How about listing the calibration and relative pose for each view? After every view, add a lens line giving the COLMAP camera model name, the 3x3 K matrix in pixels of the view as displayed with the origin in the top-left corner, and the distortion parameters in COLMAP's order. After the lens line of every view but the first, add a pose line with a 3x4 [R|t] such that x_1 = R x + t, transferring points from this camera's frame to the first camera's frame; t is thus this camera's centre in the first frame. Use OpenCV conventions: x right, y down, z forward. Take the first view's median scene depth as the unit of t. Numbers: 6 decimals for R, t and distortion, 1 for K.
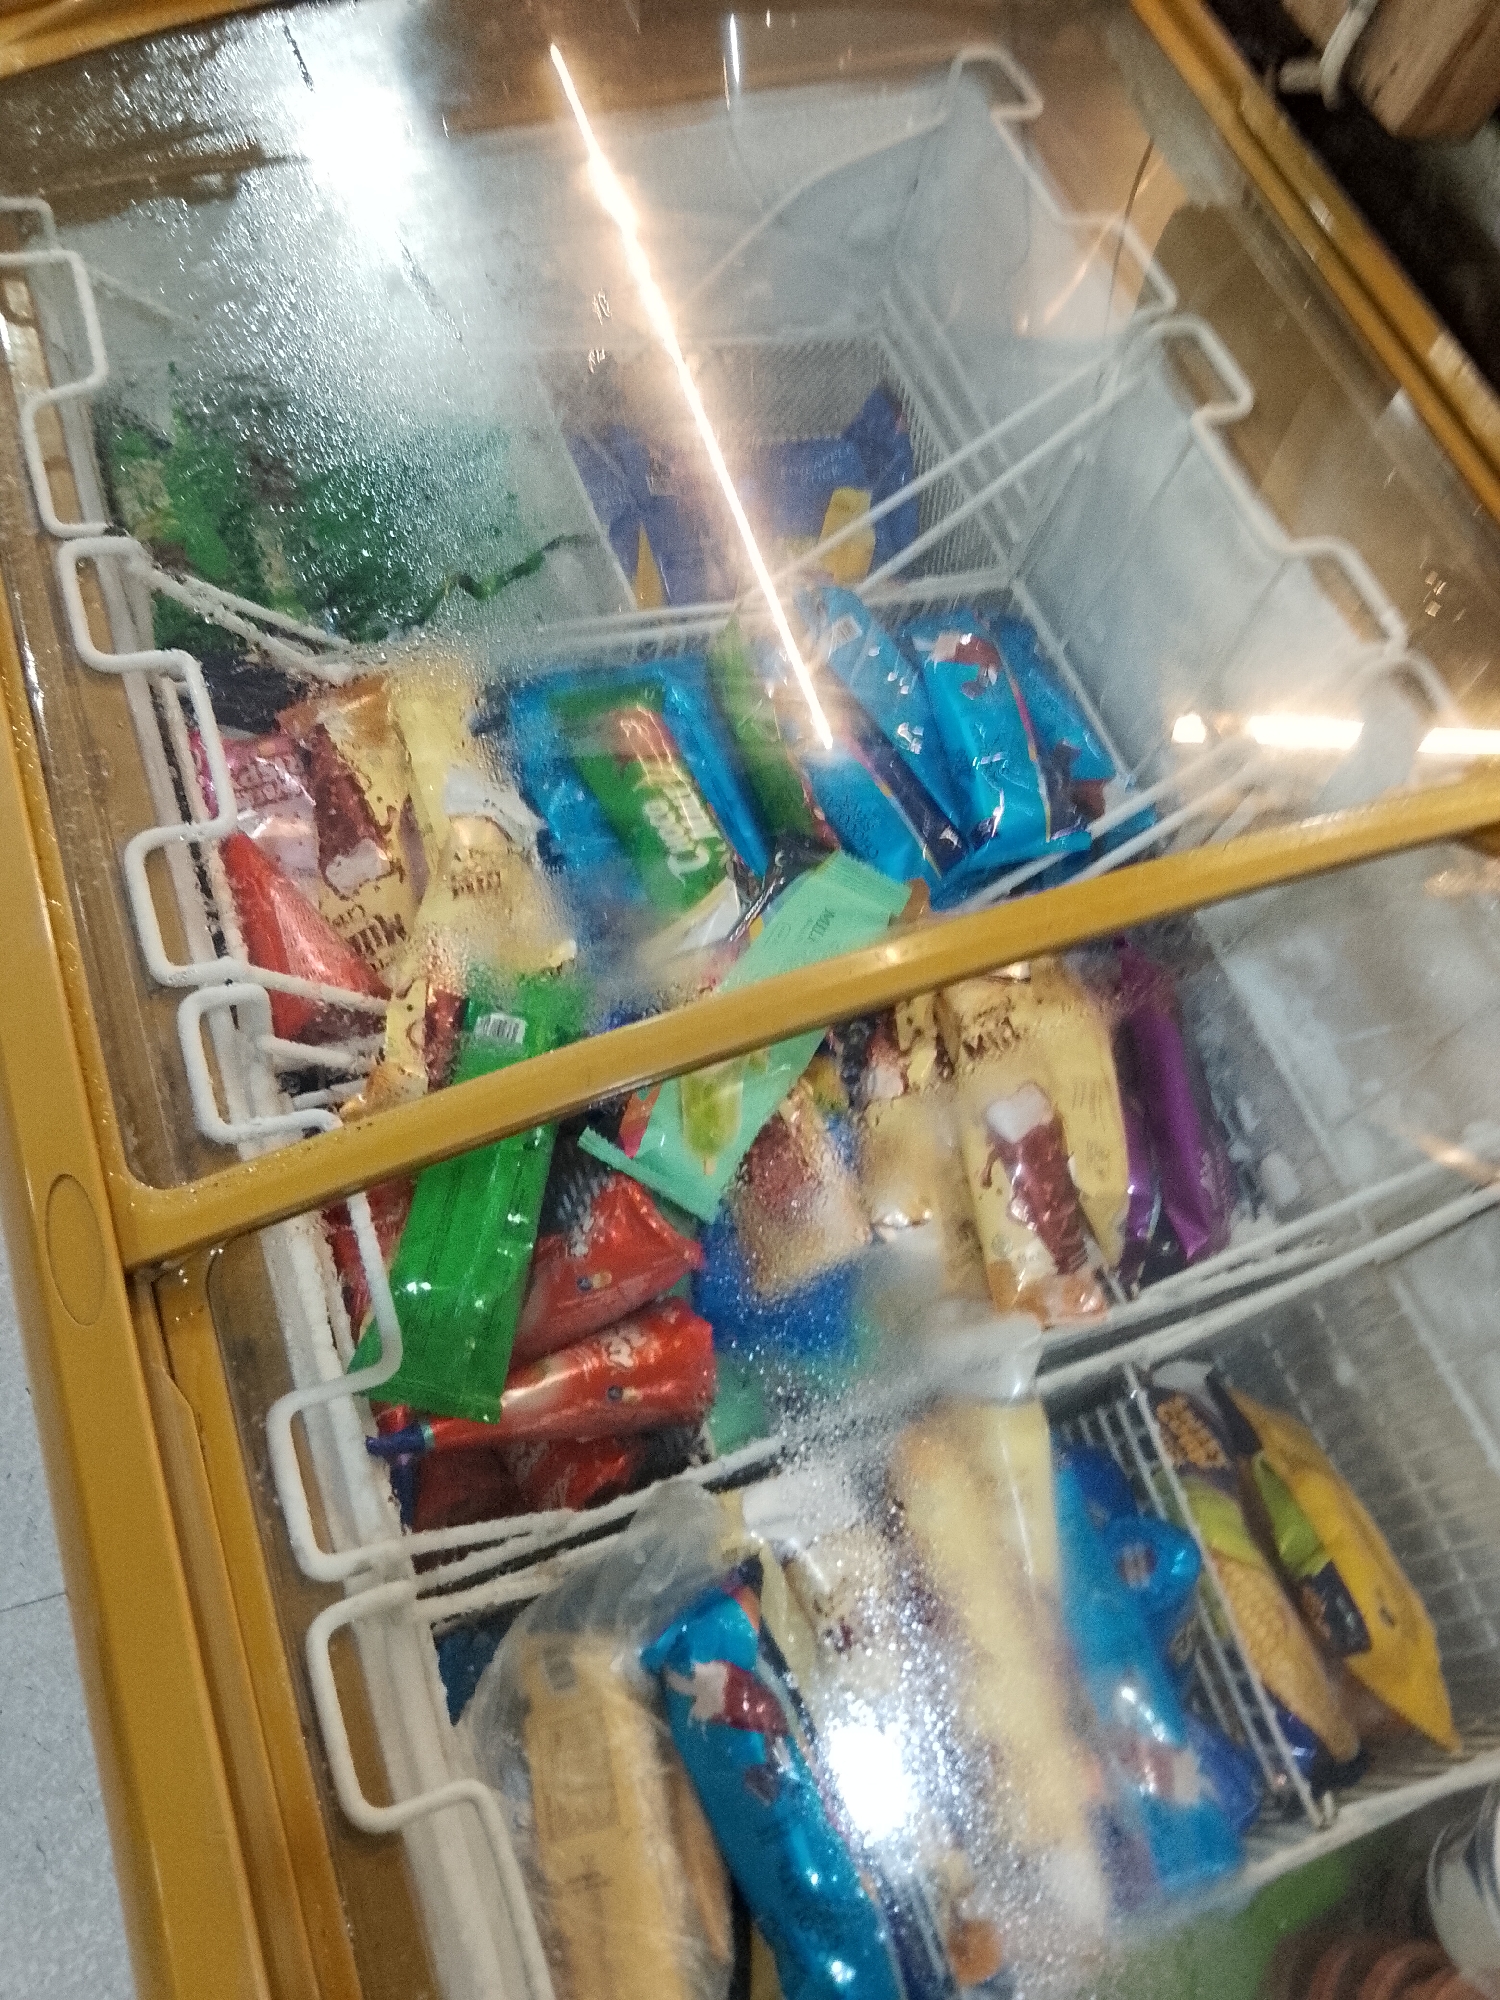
lens RADIAL K [[1464.1, 0, 749.5], [0, 1464.1, 1010.2], [0, 0, 1]] dist [0.043869, -0.070517]
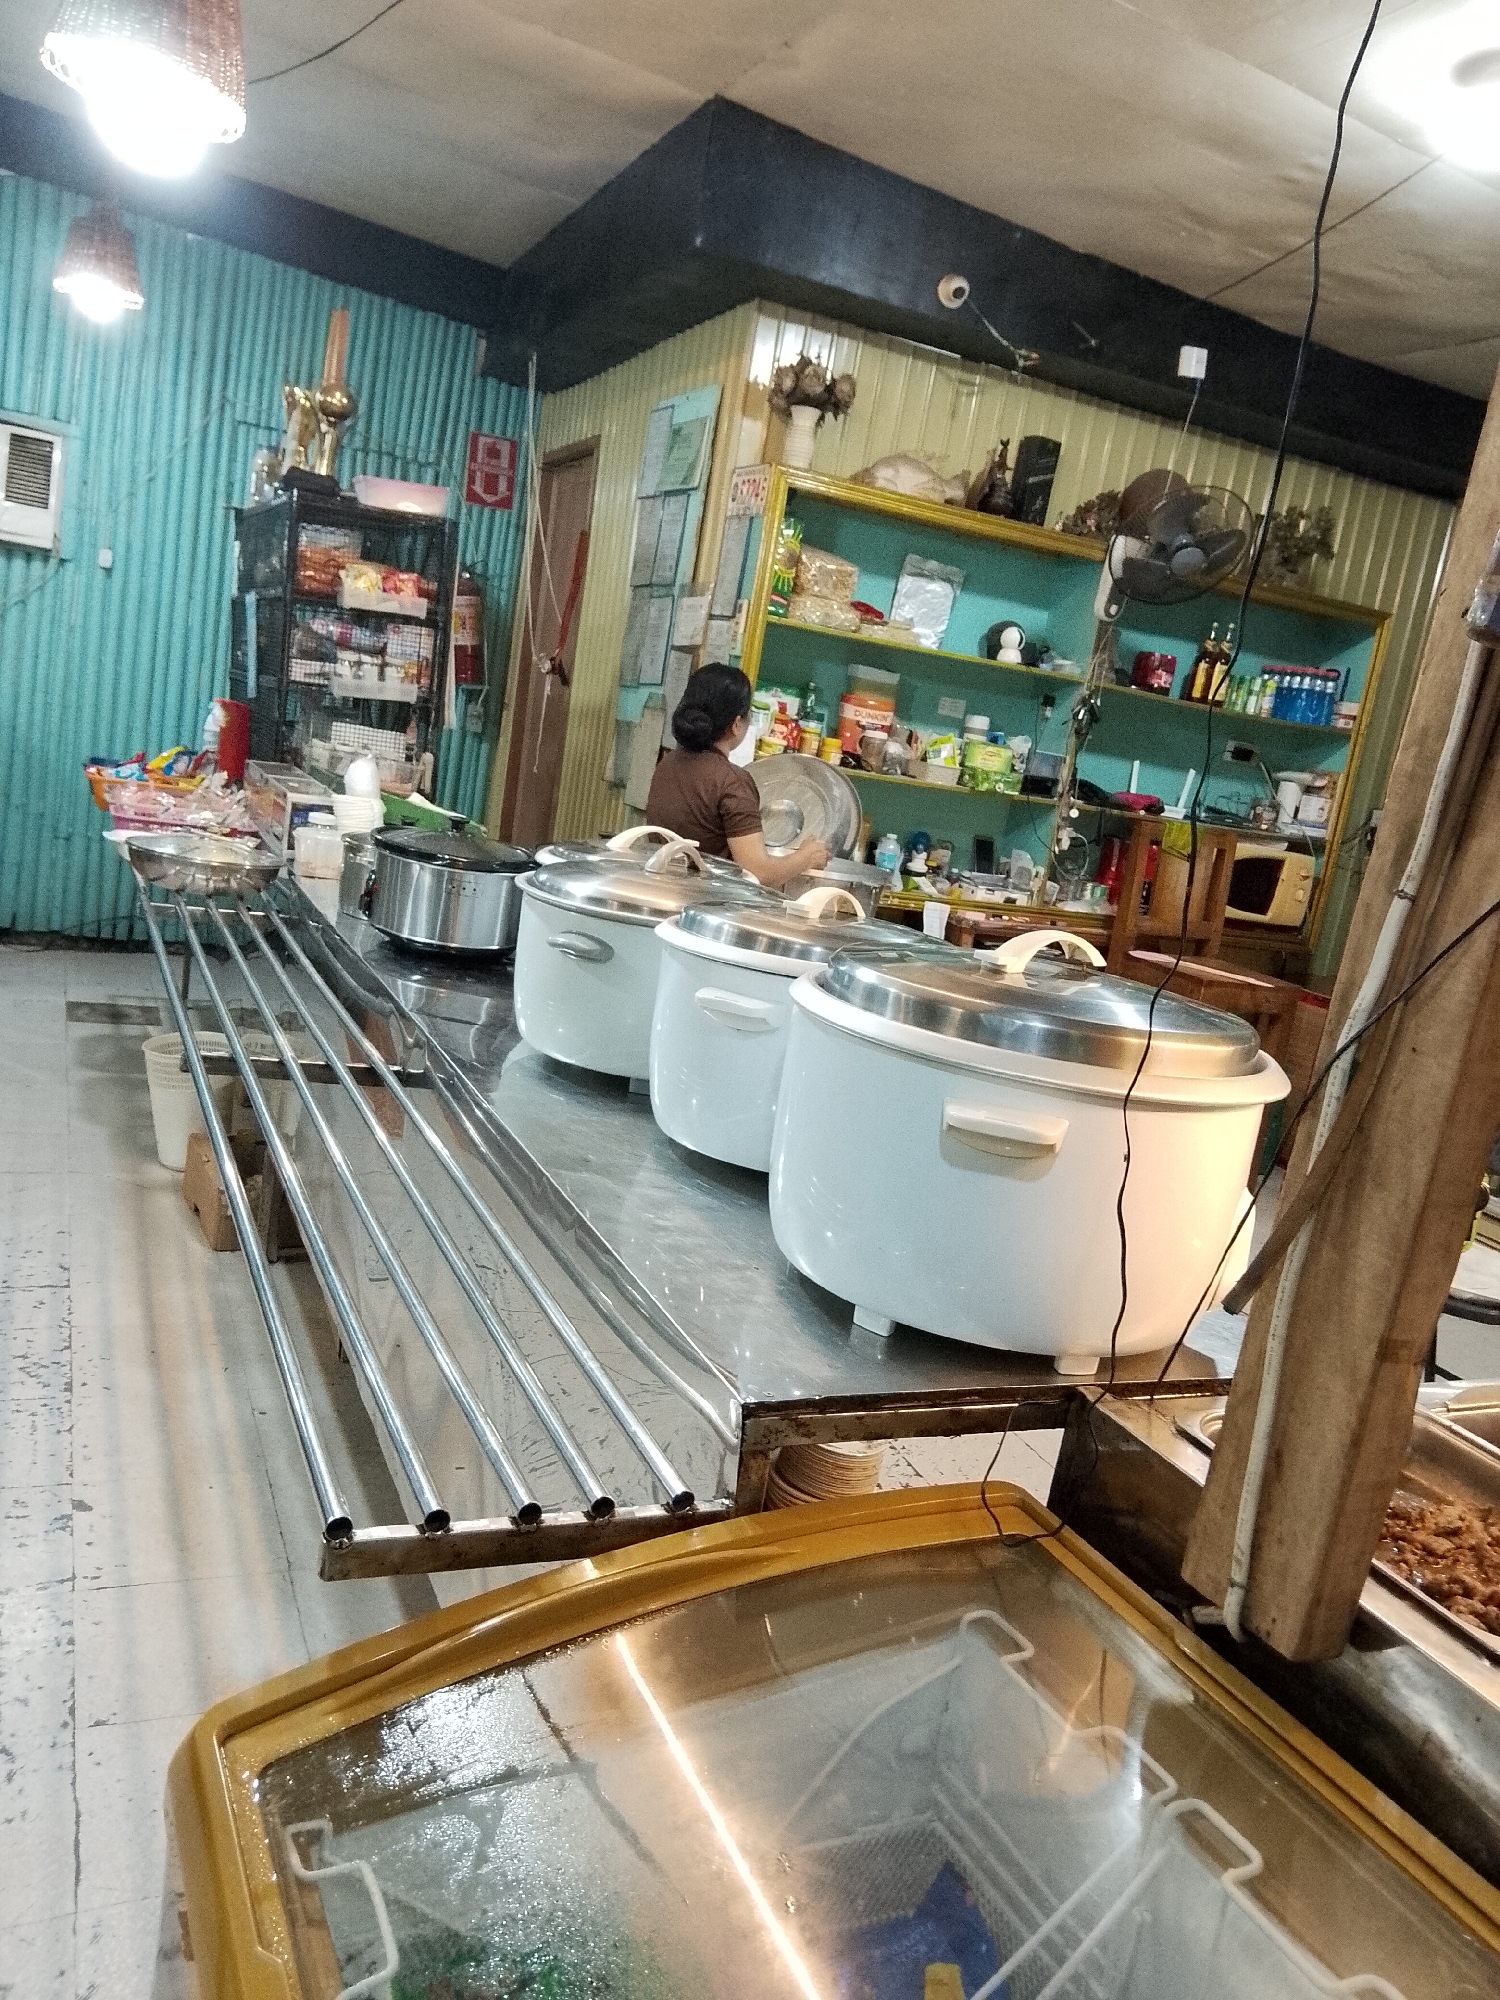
lens RADIAL K [[1464.1, 0, 749.5], [0, 1464.1, 1010.2], [0, 0, 1]] dist [0.043869, -0.070517]
pose [[0.992957, -0.074021, 0.092502, -0.168182], [0.118472, 0.617882, -0.777294, 0.079018], [0.000381, 0.782779, 0.622300, -0.385879]]
